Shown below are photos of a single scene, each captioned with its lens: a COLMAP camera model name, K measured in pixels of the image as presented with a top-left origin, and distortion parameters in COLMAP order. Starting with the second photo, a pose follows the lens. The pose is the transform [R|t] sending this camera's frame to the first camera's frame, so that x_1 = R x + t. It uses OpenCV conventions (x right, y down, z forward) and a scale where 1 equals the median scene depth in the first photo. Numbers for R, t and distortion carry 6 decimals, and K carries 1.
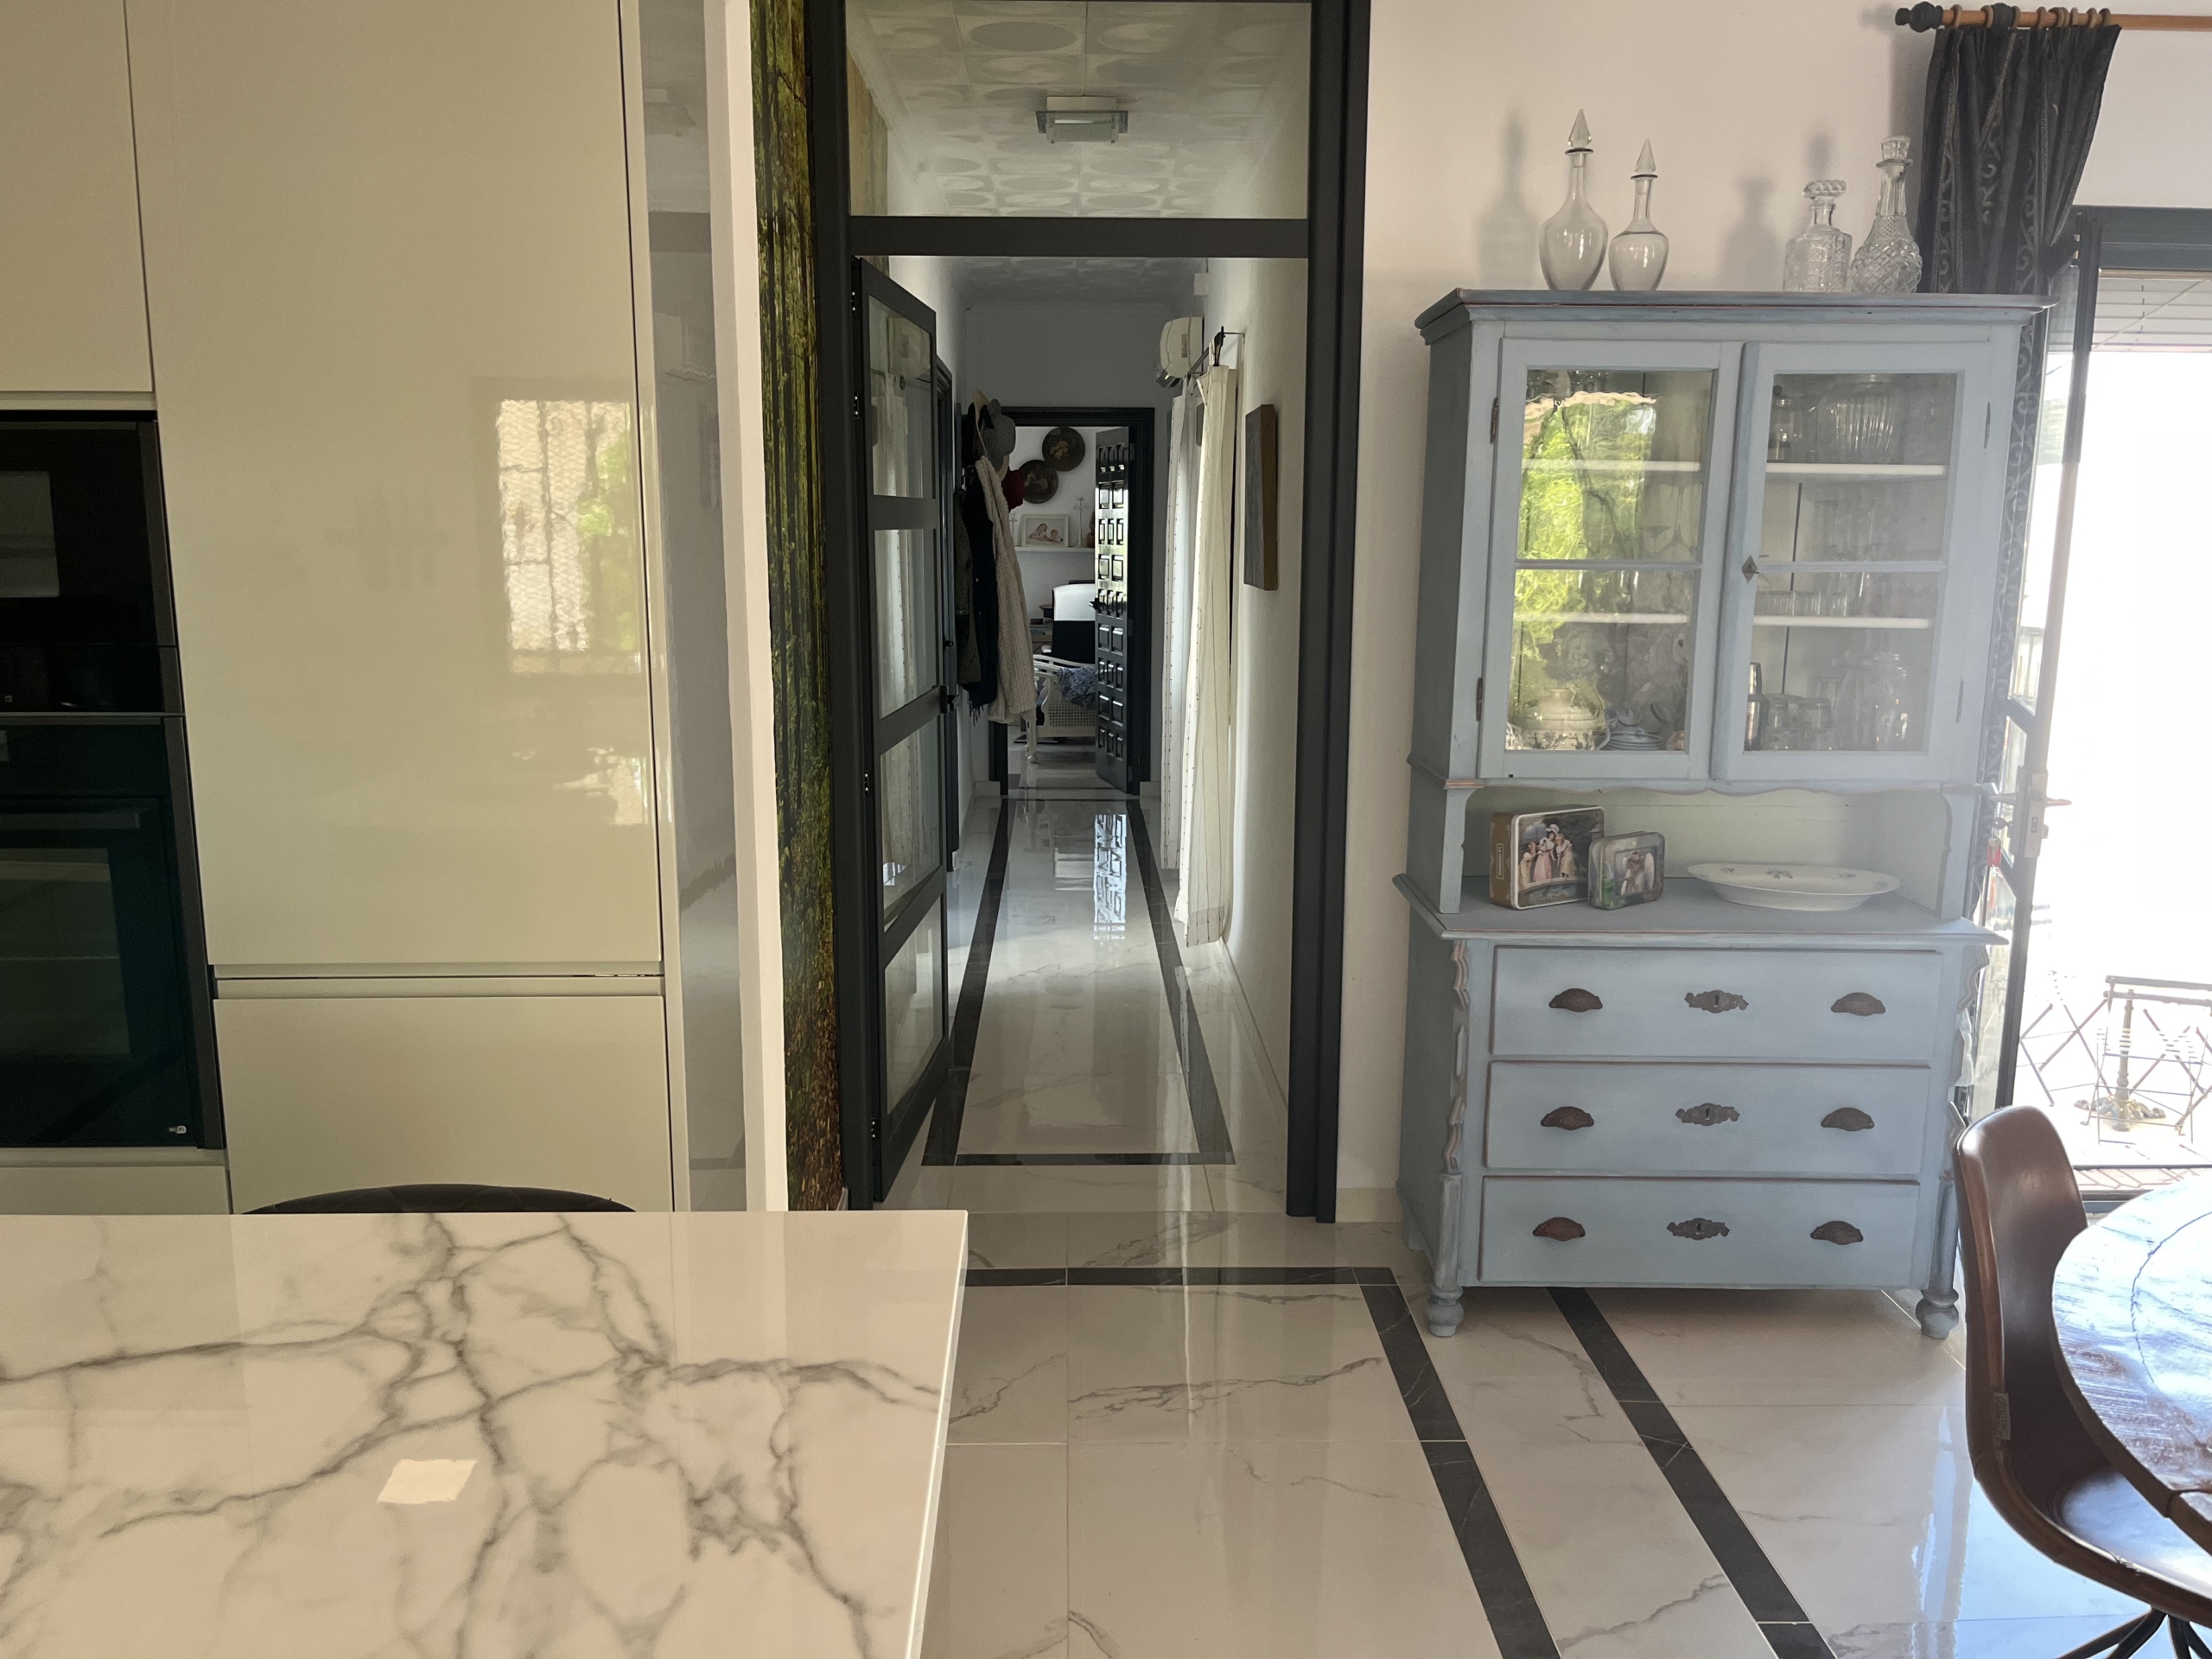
lens RADIAL K [[1671.2, 0, 1106.0], [0, 1671.2, 829.5], [0, 0, 1]] dist [0.006068, -0.055848]
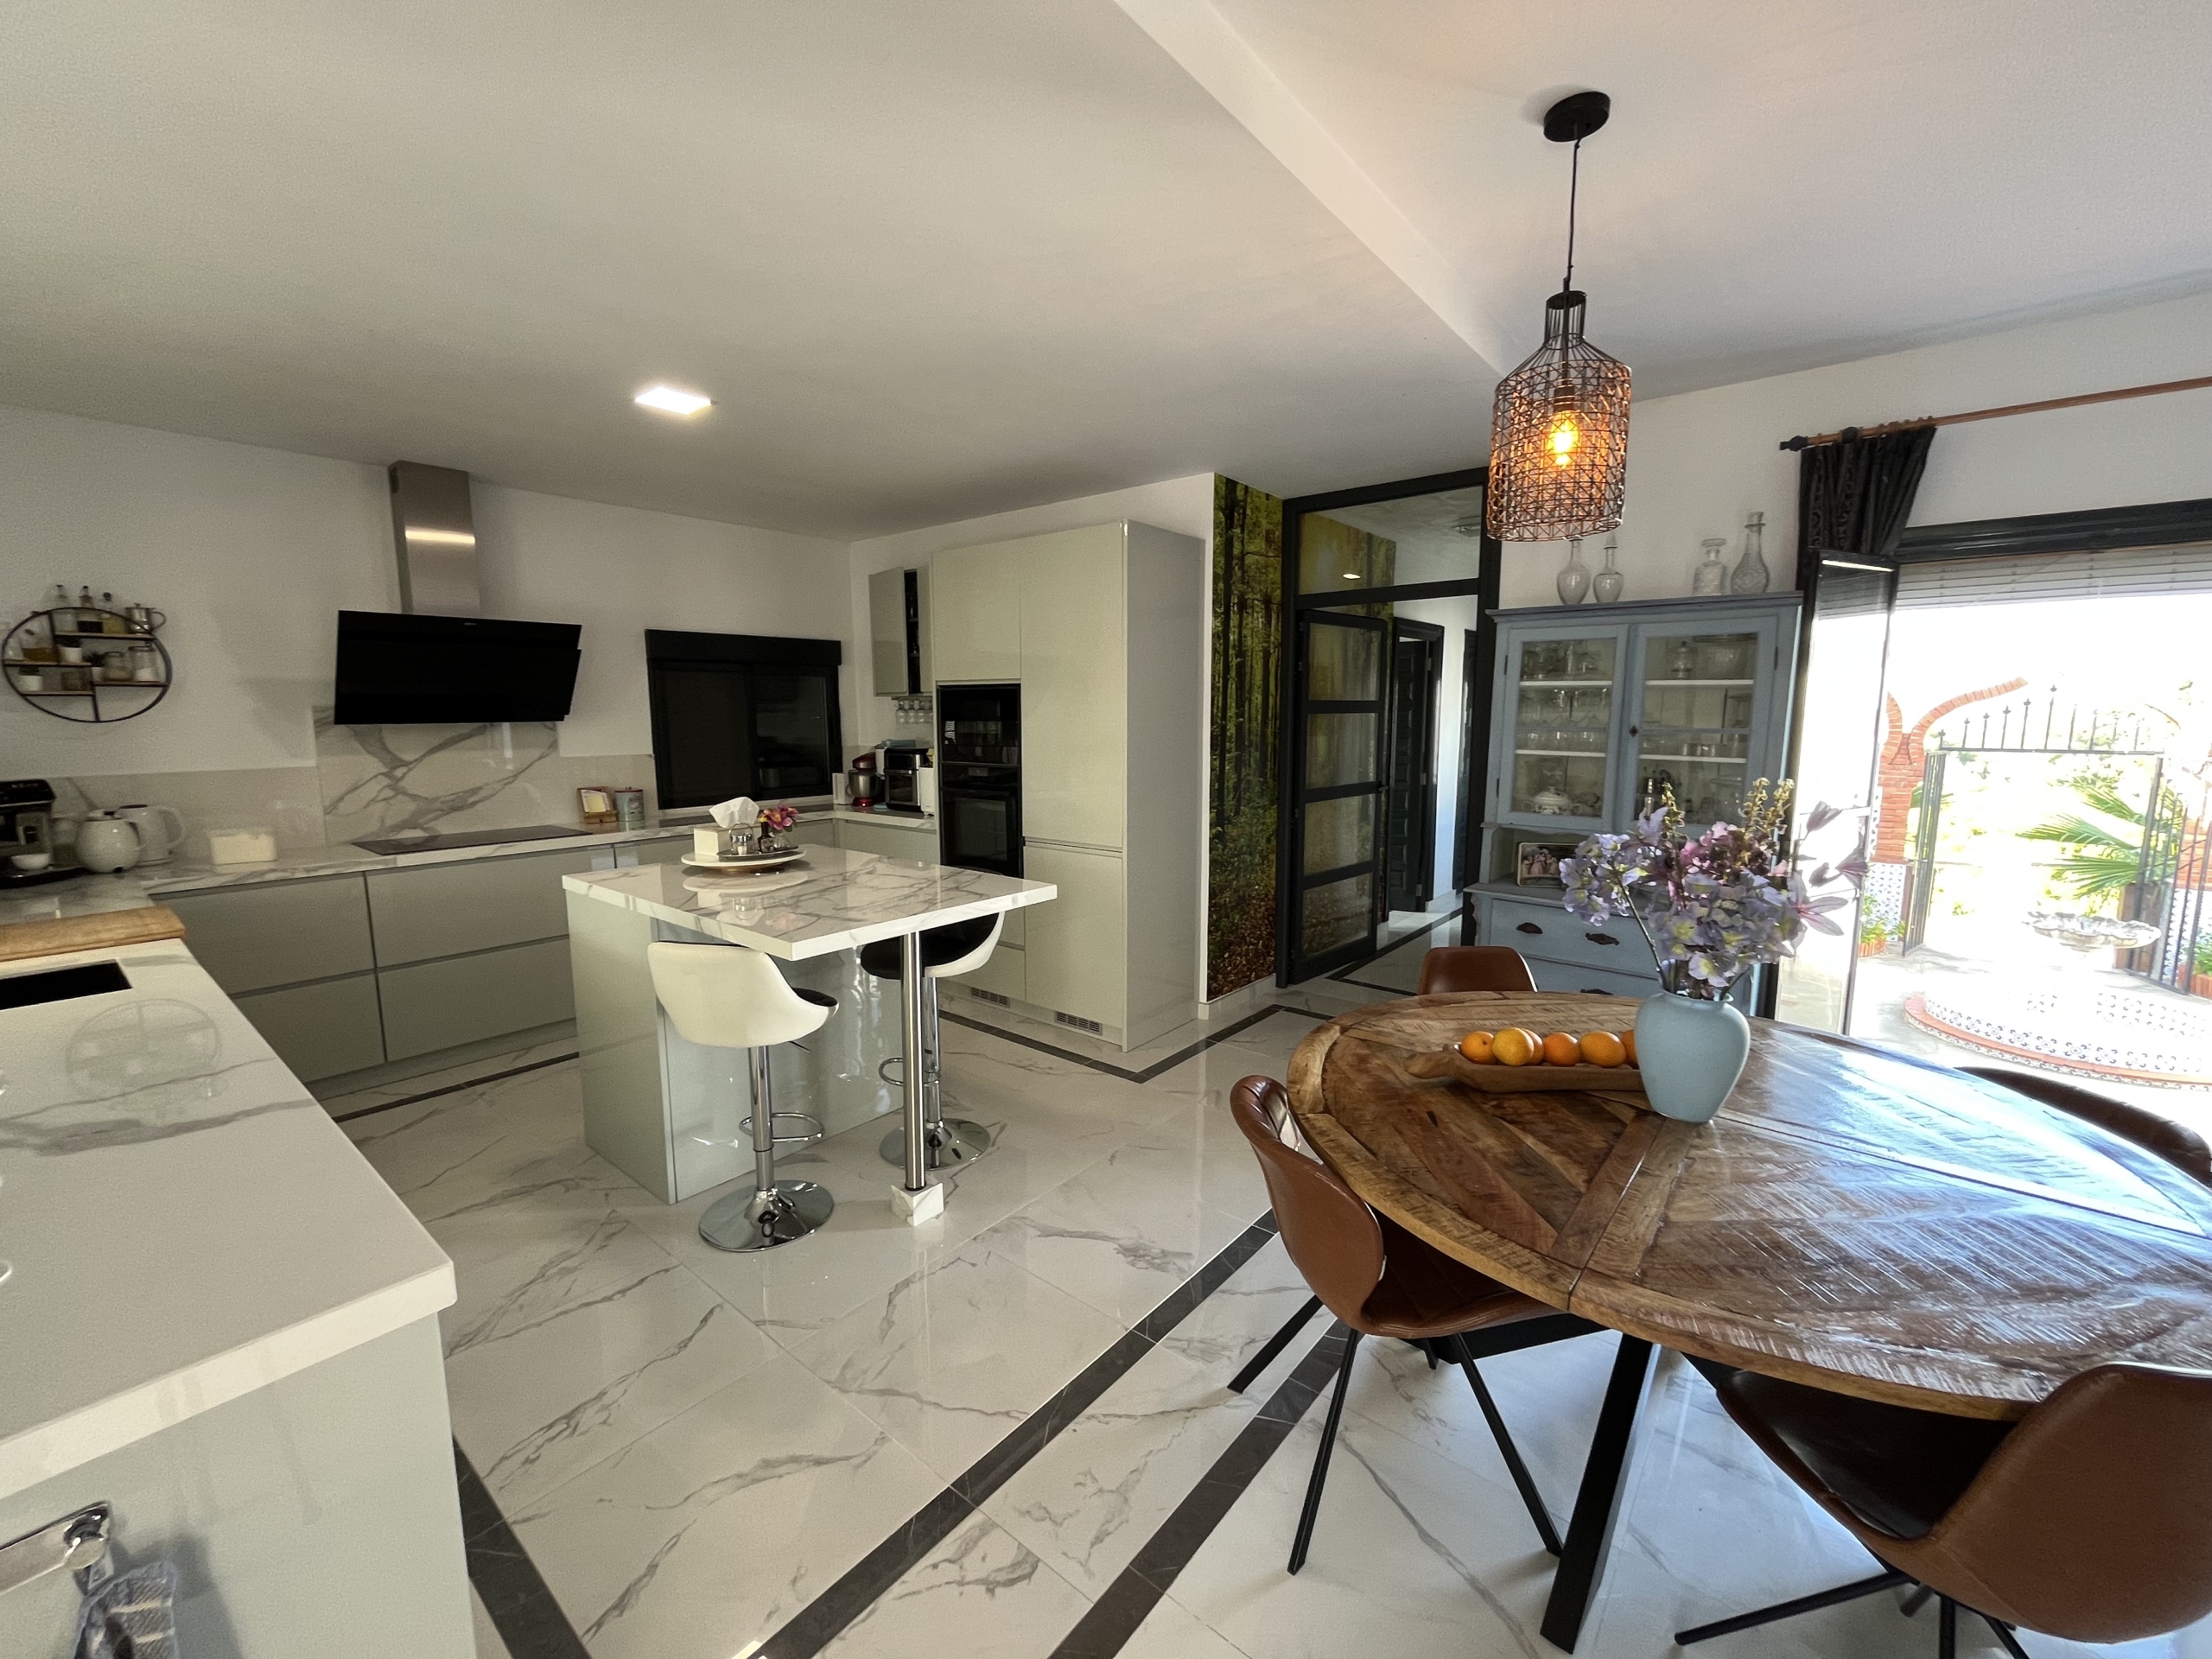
lens RADIAL K [[899.7, 0, 1100.5], [0, 899.7, 829.5], [0, 0, 1]] dist [-0.008524, -0.000068]
pose [[0.756791, 0.079269, -0.648832, 0.591821], [-0.111667, 0.993706, -0.008844, 0.046303], [0.644048, 0.079147, 0.760880, -0.257708]]
